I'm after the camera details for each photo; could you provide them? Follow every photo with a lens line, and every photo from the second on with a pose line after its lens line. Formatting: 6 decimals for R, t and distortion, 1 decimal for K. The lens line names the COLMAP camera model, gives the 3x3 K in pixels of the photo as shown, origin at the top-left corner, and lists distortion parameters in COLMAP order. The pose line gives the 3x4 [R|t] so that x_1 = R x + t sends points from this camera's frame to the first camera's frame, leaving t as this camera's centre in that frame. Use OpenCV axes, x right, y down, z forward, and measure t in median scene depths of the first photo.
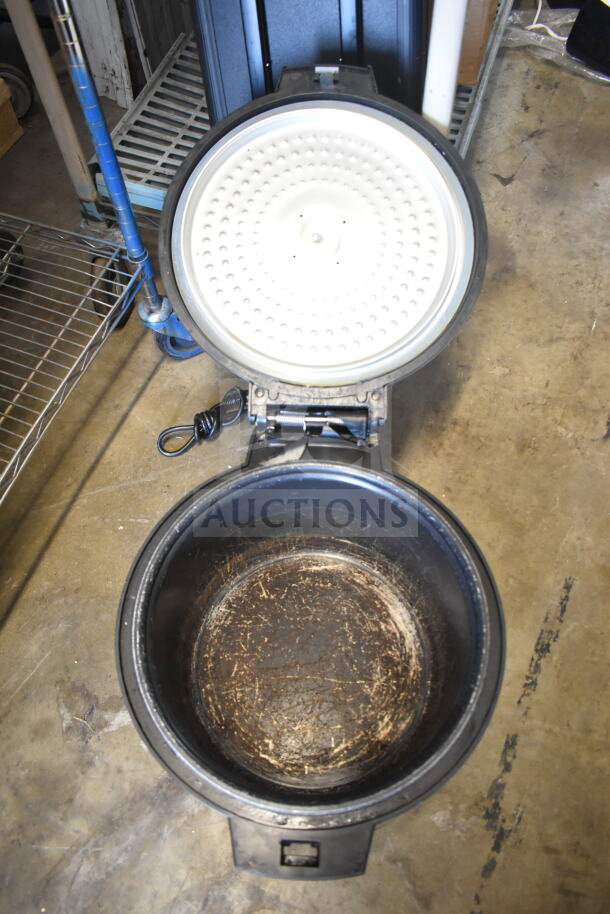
lens RADIAL K [[745.9, 0, 307.4], [0, 745.9, 456.3], [0, 0, 1]] dist [-0.005342, -0.004241]
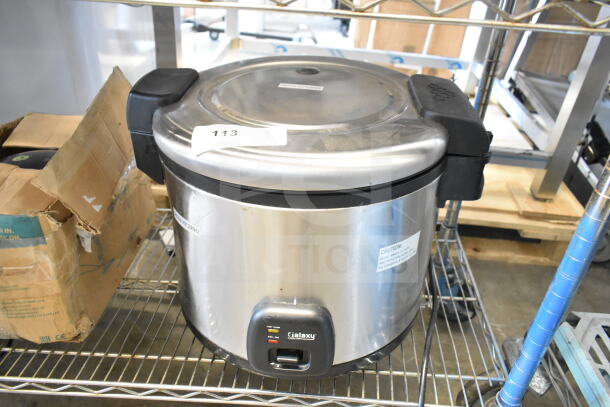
lens RADIAL K [[444.2, 0, 303.3], [0, 444.2, 205.6], [0, 0, 1]] dist [-0.001611, -0.000712]
pose [[0.310248, 0.562447, -0.766420, -0.027671], [-0.843520, 0.534678, 0.050922, -0.196805], [0.438429, 0.630692, 0.640318, 0.370459]]
